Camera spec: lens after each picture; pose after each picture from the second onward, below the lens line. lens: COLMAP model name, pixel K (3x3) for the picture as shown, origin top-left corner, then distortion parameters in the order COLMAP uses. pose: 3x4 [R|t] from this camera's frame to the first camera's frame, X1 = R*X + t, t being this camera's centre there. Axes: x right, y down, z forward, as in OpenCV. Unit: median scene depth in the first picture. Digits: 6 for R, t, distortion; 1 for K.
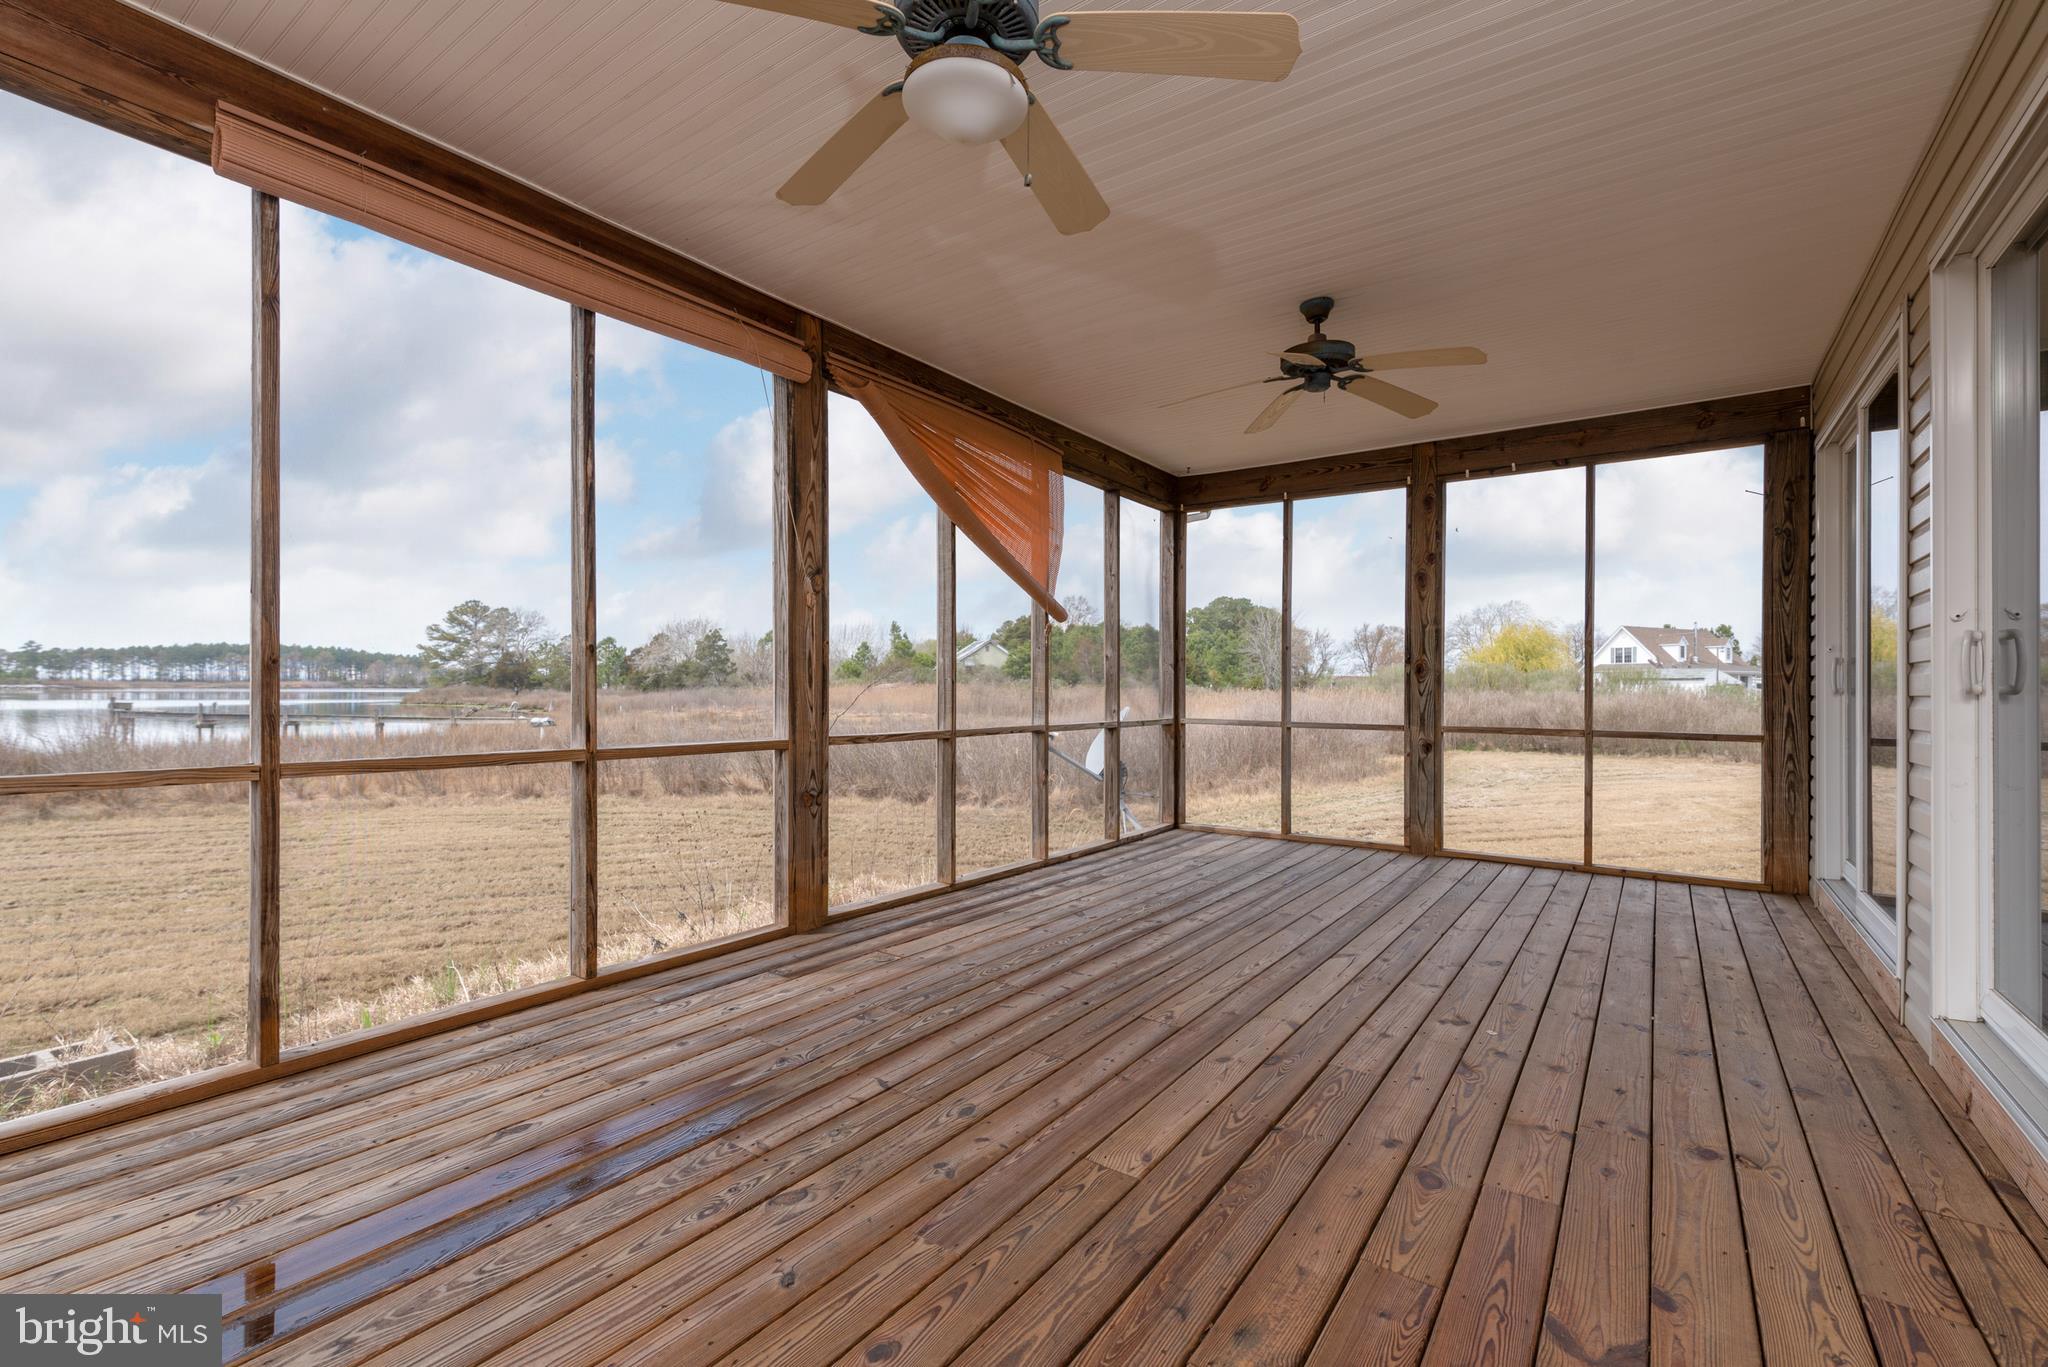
lens RADIAL K [[876.7, 0, 1040.0], [0, 876.7, 685.0], [0, 0, 1]] dist [0.004612, -0.001539]
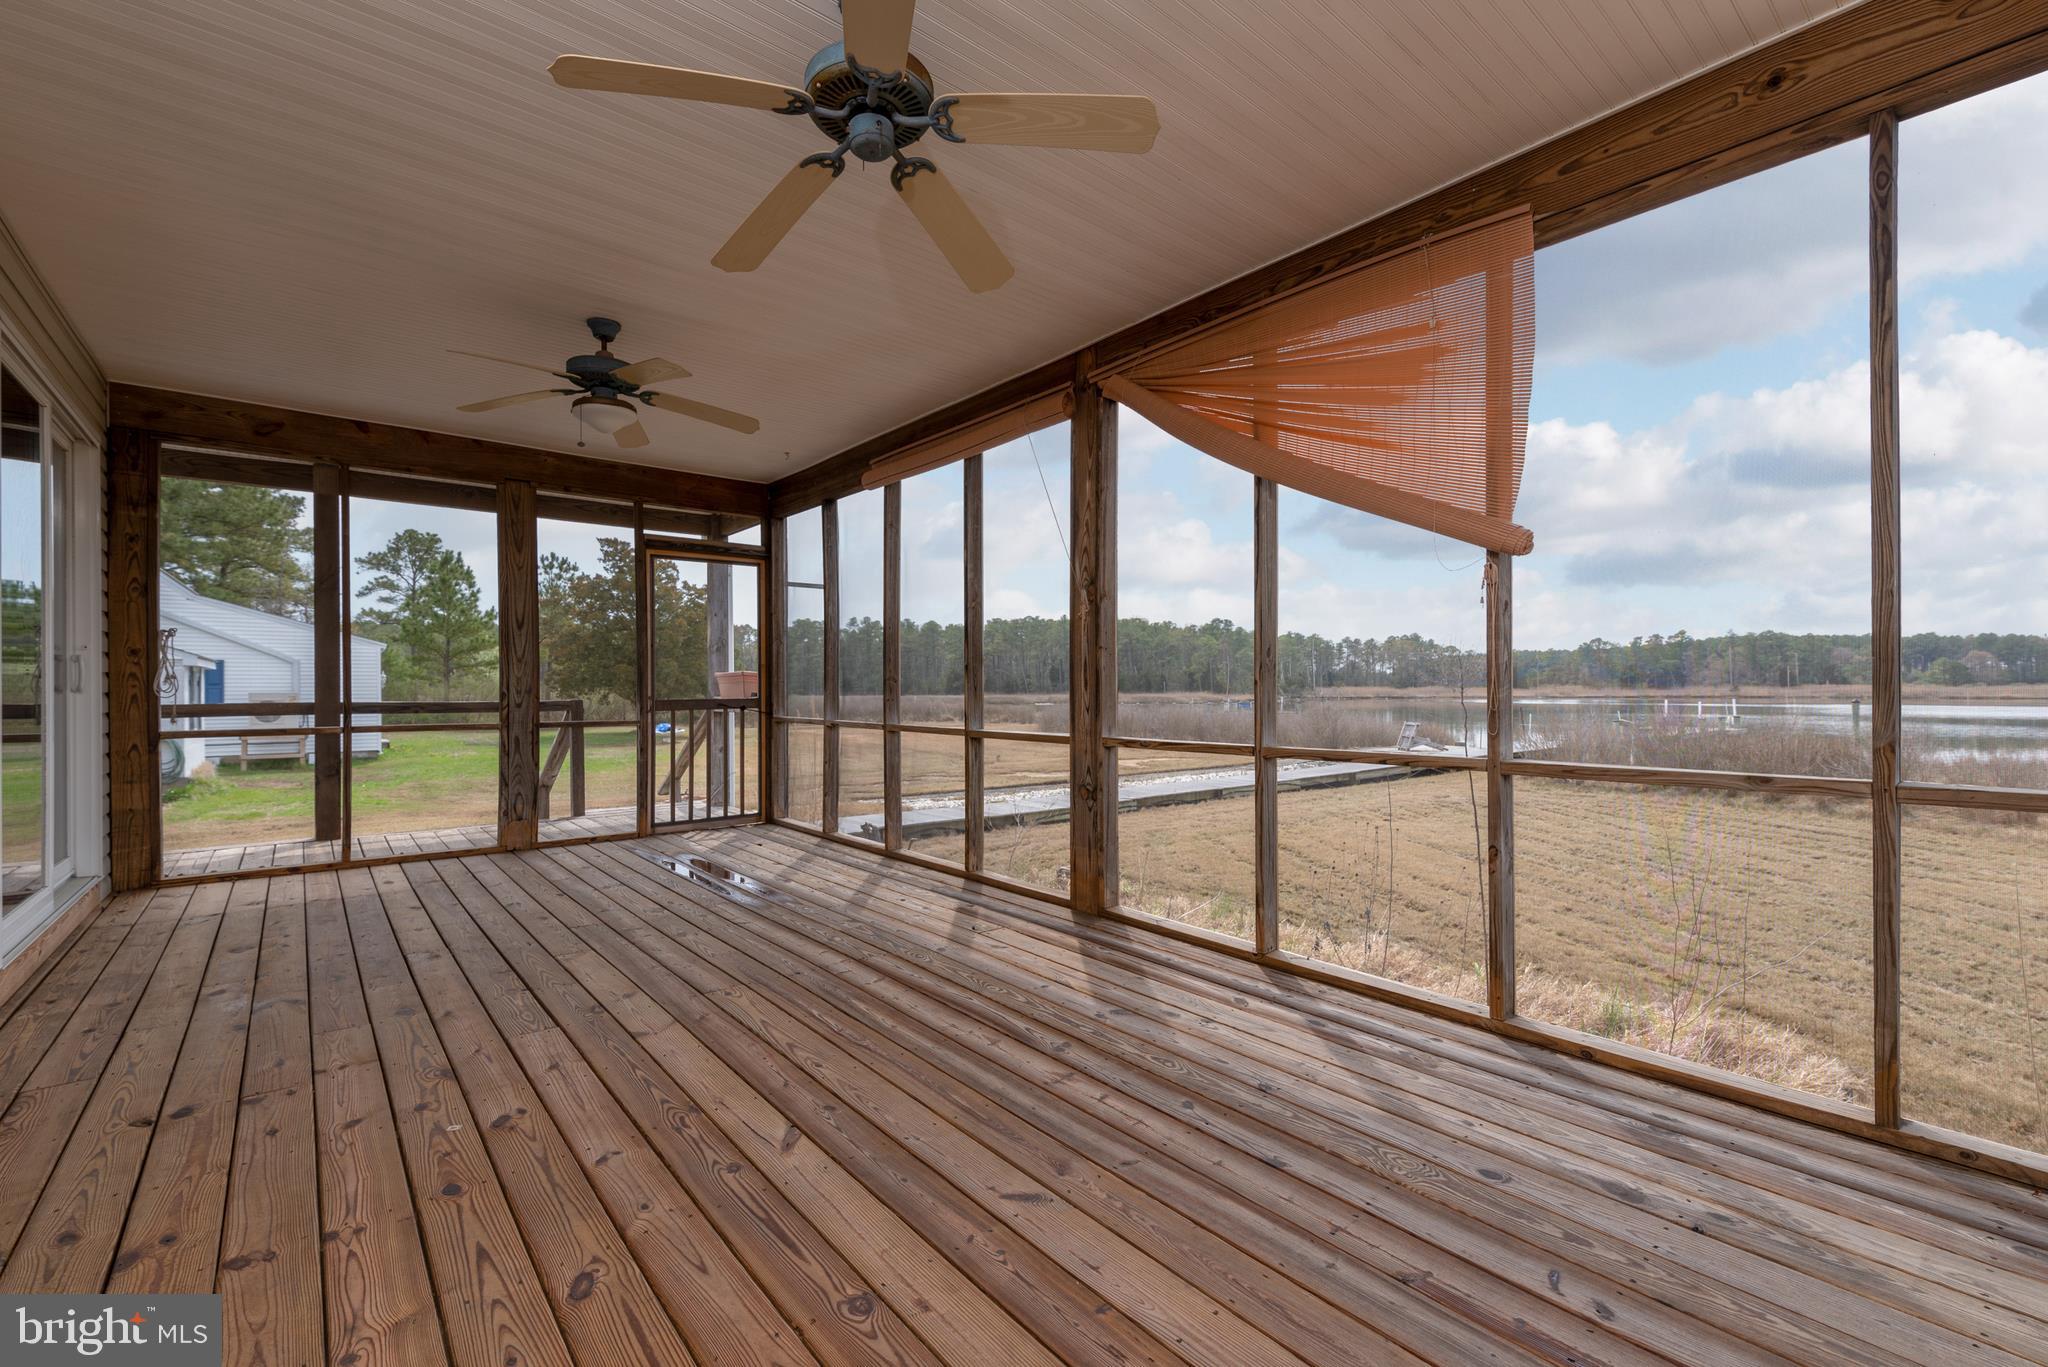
lens RADIAL K [[876.7, 0, 1022.4], [0, 876.7, 694.0], [0, 0, 1]] dist [0.004612, -0.001539]
pose [[-0.267849, -0.004512, -0.963450, 0.961362], [0.004772, 0.999971, -0.006010, 0.015952], [0.963449, -0.006207, -0.267820, 1.441801]]
